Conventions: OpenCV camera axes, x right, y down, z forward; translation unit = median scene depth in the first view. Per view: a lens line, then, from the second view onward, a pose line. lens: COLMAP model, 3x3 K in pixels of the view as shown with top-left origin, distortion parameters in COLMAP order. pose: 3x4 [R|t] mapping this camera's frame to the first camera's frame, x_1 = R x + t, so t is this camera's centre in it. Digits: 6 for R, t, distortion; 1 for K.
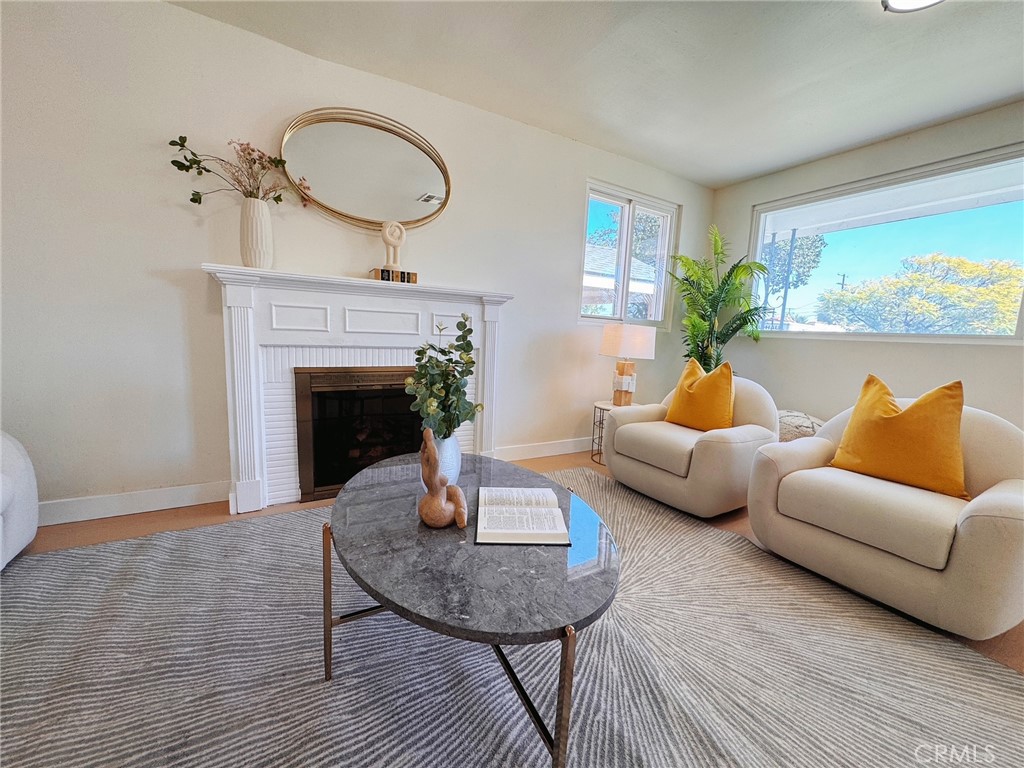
lens RADIAL K [[410.5, 0, 512.0], [0, 410.5, 384.0], [0, 0, 1]] dist [-0.003034, -0.000127]
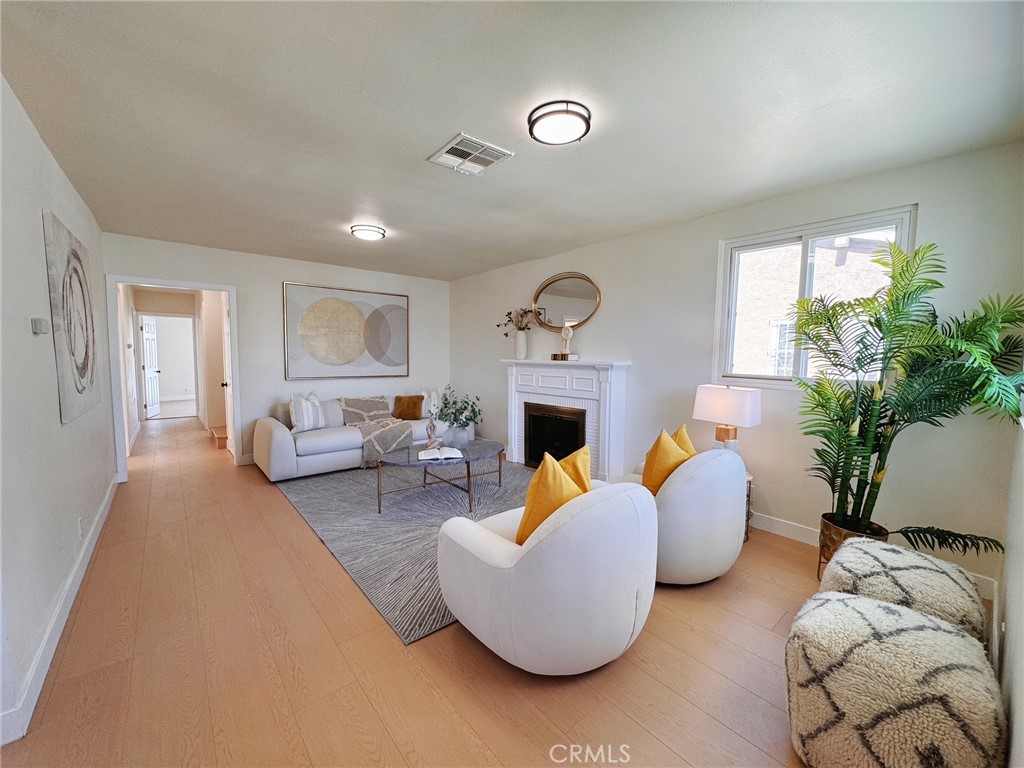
lens RADIAL K [[410.5, 0, 512.0], [0, 410.5, 384.0], [0, 0, 1]] dist [-0.003034, -0.000127]
pose [[0.179015, 0.027382, -0.983465, 1.588786], [-0.125503, 0.992082, 0.004777, -0.134815], [0.975809, 0.122573, 0.181034, 0.510273]]
